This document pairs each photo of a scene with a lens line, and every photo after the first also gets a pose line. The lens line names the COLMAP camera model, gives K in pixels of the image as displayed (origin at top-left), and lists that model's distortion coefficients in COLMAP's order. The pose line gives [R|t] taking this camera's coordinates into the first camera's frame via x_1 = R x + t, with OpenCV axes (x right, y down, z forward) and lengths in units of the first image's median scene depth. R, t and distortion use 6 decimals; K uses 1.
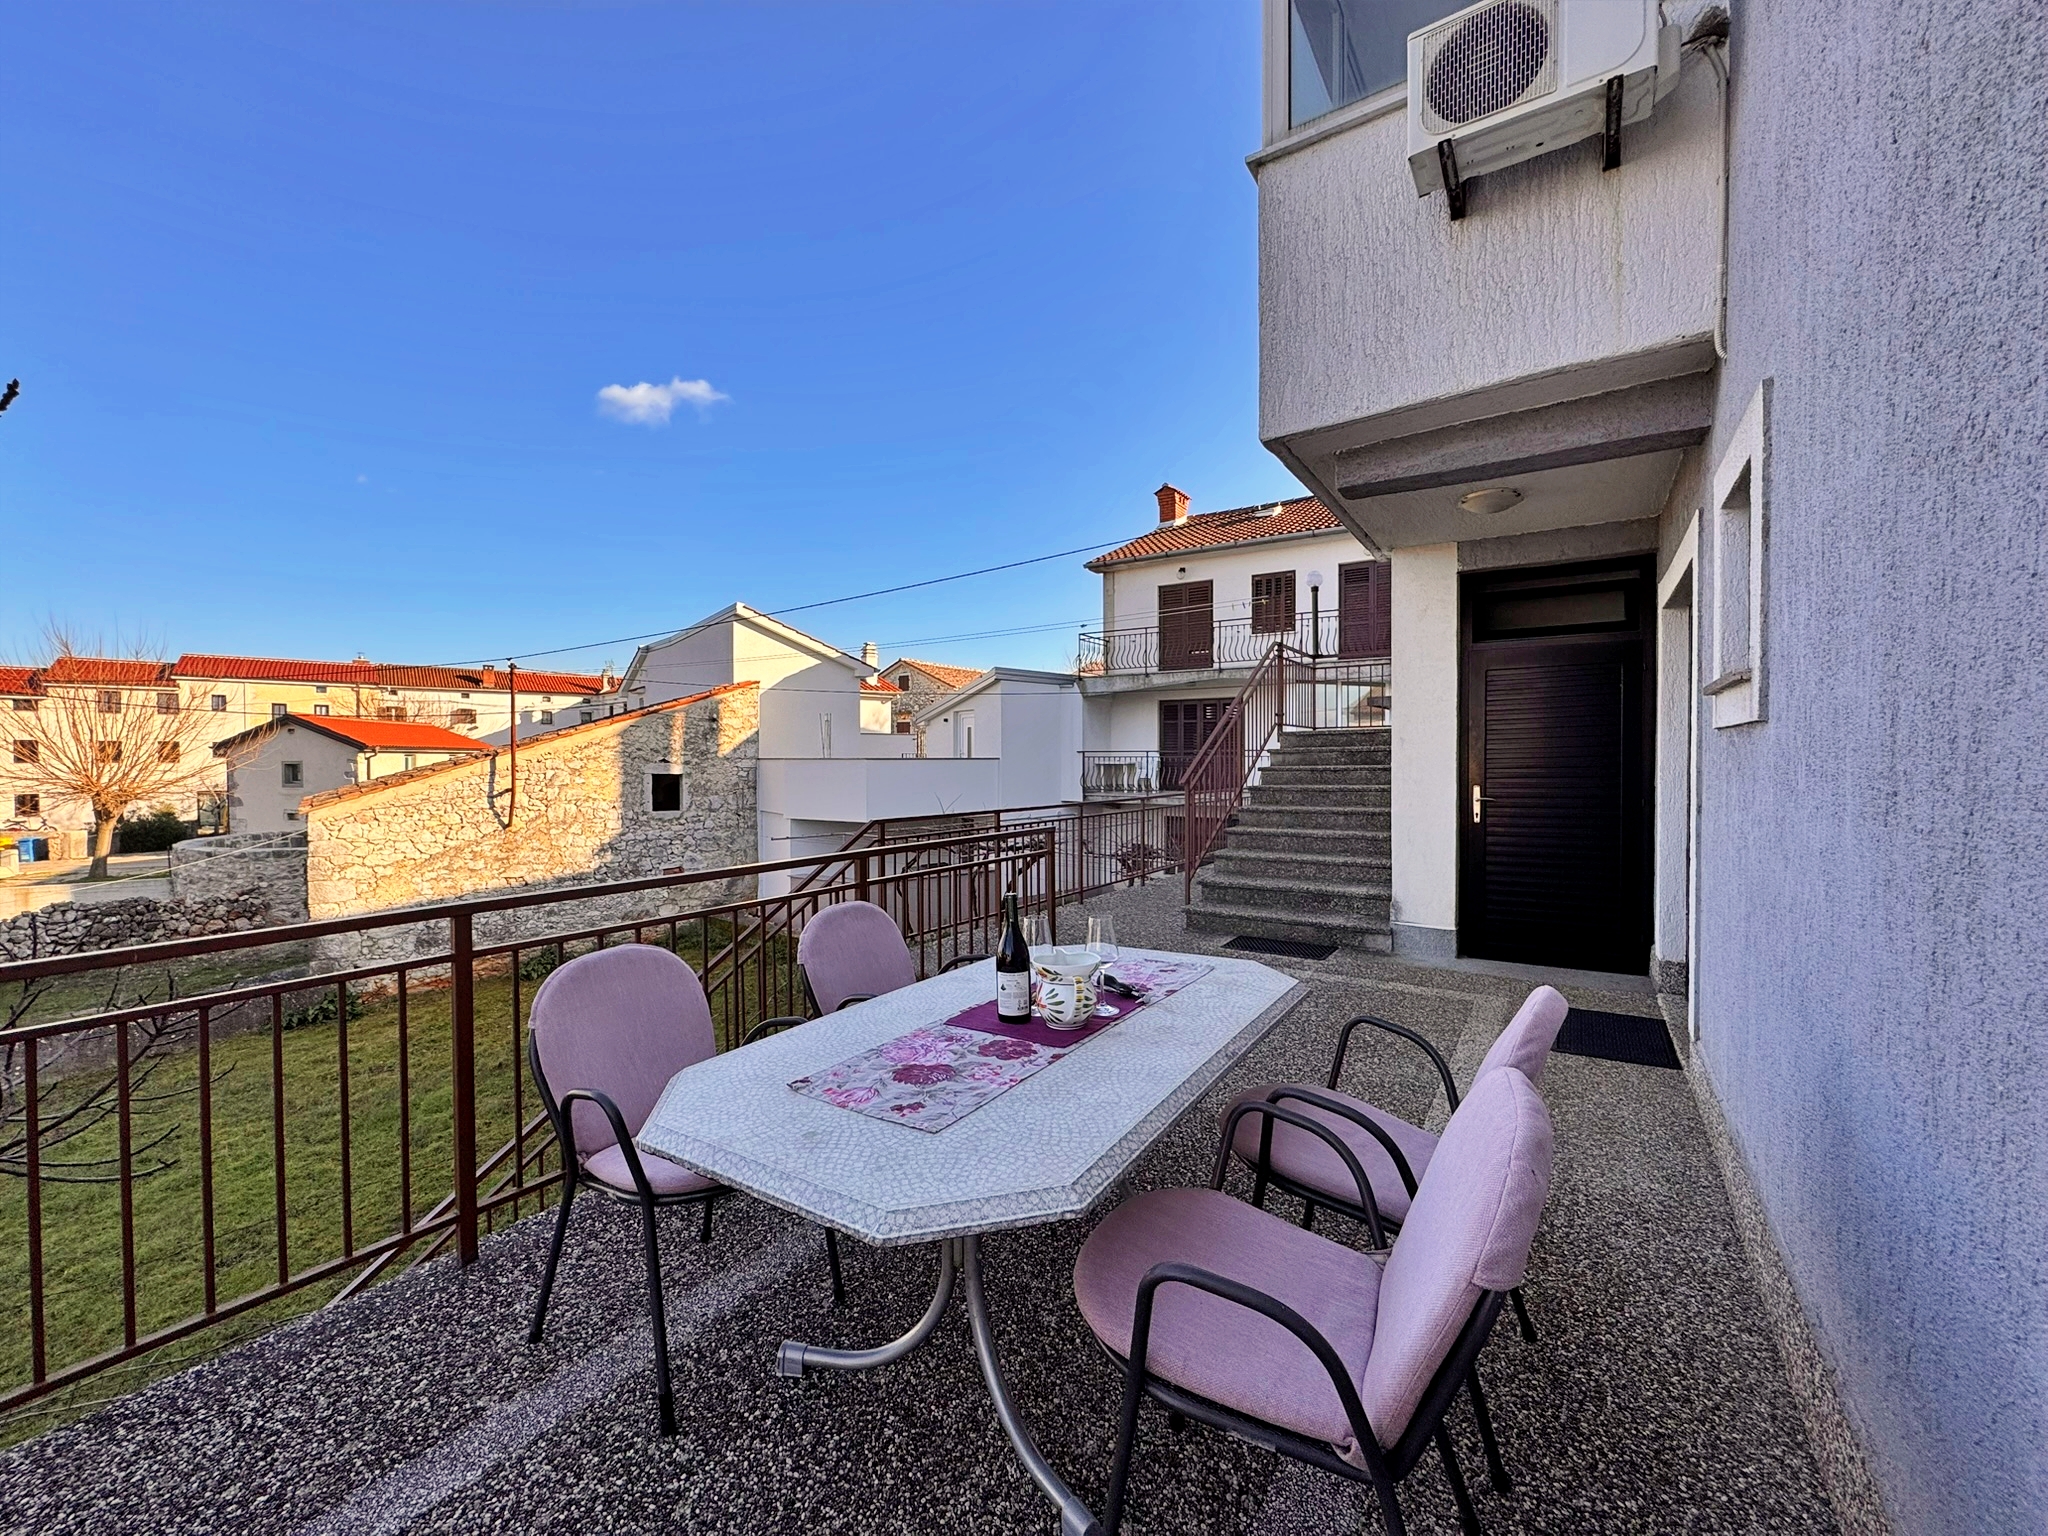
lens RADIAL K [[808.5, 0, 1024.0], [0, 808.5, 768.0], [0, 0, 1]] dist [0.001304, -0.000058]
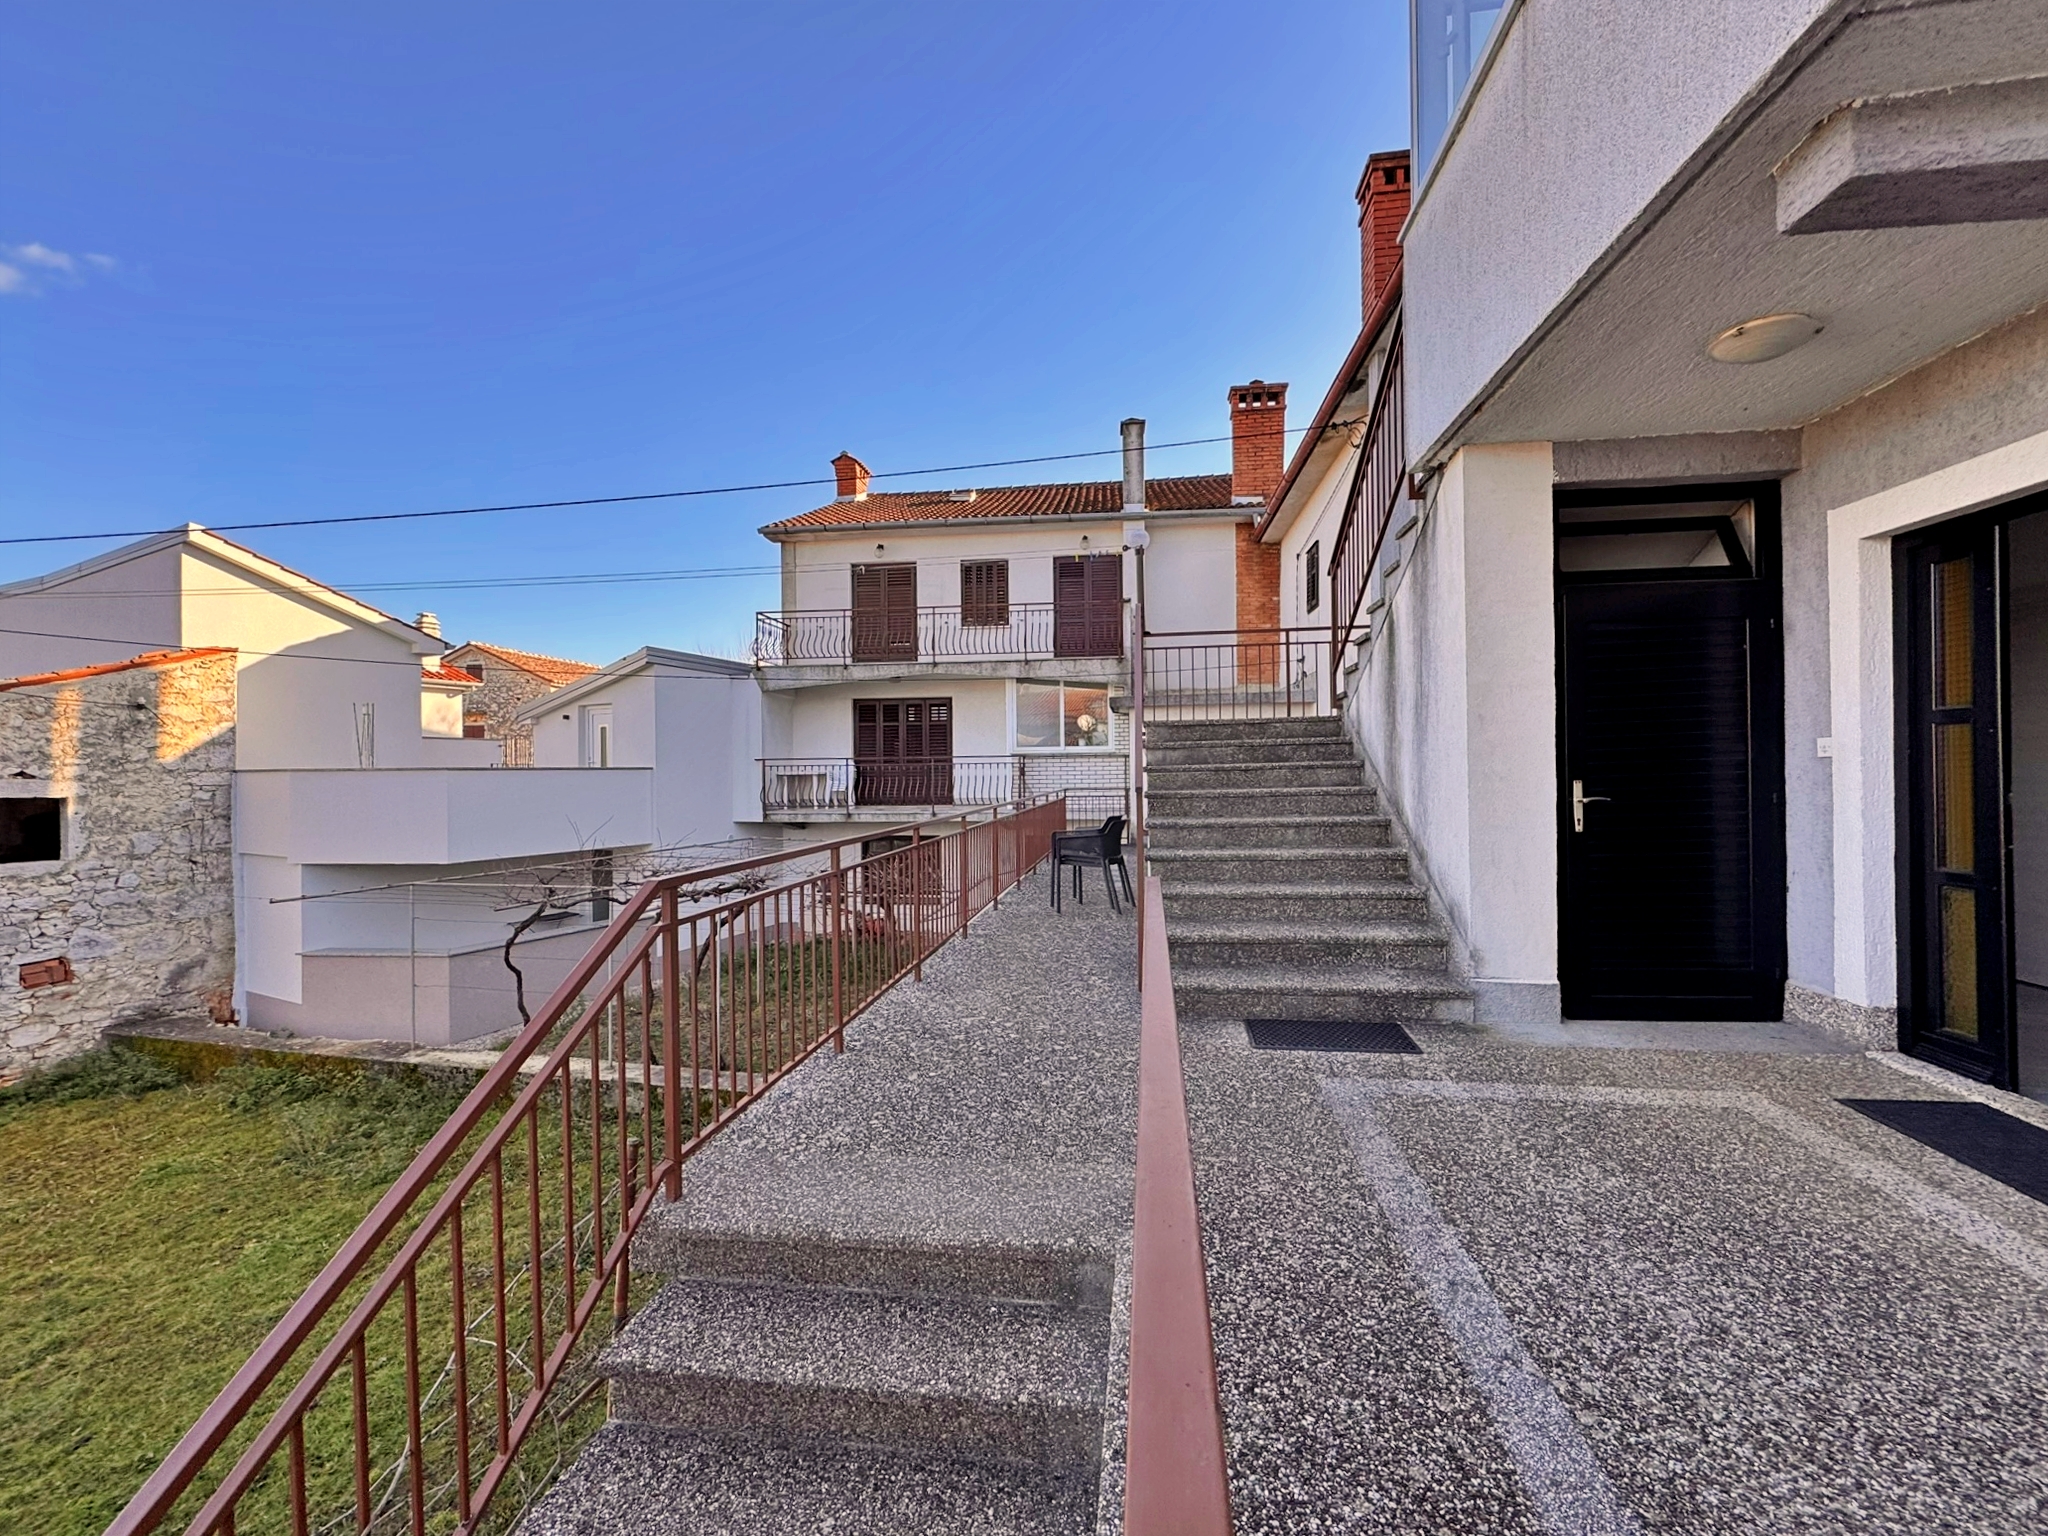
lens RADIAL K [[842.5, 0, 1024.0], [0, 842.5, 768.0], [0, 0, 1]] dist [-0.000873, 0.000122]
pose [[0.901996, -0.005938, 0.431704, -0.057025], [0.013395, 0.999809, -0.014235, 0.003817], [-0.431537, 0.018622, 0.901903, 0.142722]]
